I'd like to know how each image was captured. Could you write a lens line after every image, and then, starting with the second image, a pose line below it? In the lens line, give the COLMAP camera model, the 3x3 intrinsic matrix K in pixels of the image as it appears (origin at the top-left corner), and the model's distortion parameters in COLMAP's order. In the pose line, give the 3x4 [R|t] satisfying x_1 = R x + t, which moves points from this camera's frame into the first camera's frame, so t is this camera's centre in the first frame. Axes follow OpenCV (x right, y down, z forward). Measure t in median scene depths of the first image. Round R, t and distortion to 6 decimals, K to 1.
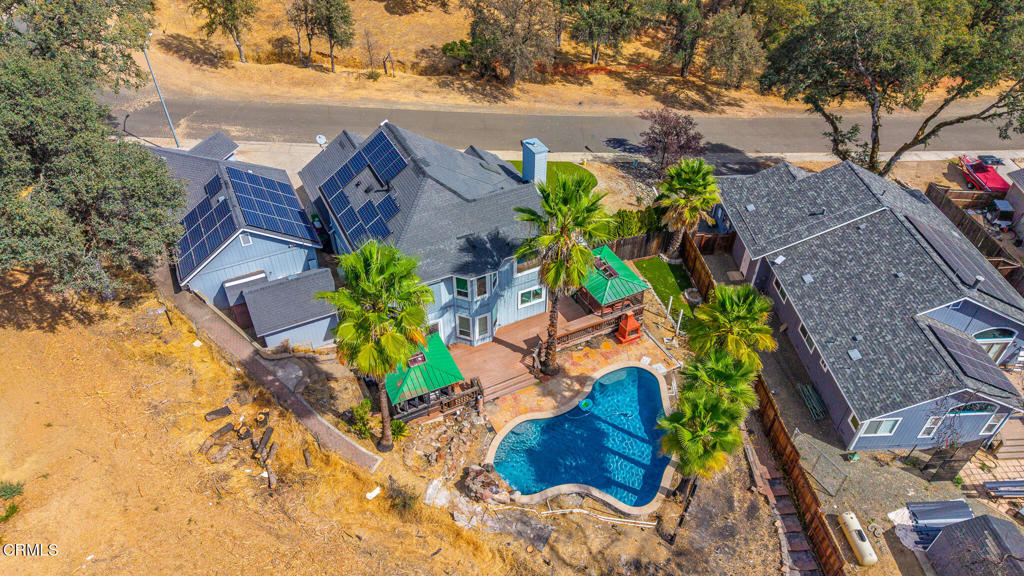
lens RADIAL K [[690.0, 0, 514.3], [0, 690.0, 285.7], [0, 0, 1]] dist [0.014779, -0.022129]
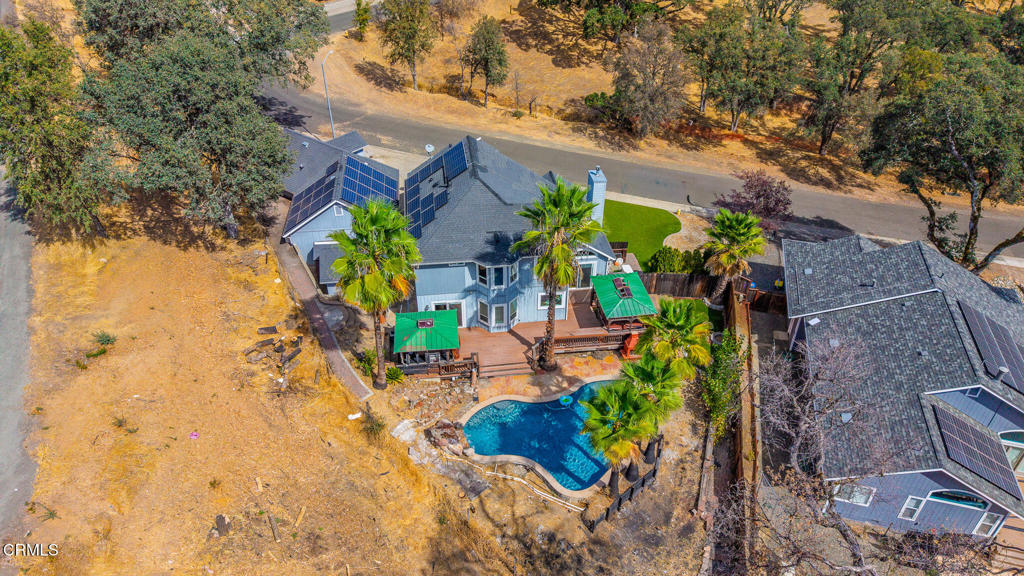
lens RADIAL K [[690.0, 0, 512.2], [0, 690.0, 284.4], [0, 0, 1]] dist [0.014779, -0.022129]
pose [[0.943447, 0.186650, -0.273988, 0.272149], [-0.211895, 0.975104, -0.065365, 0.078238], [0.254967, 0.119725, 0.959509, -0.086886]]
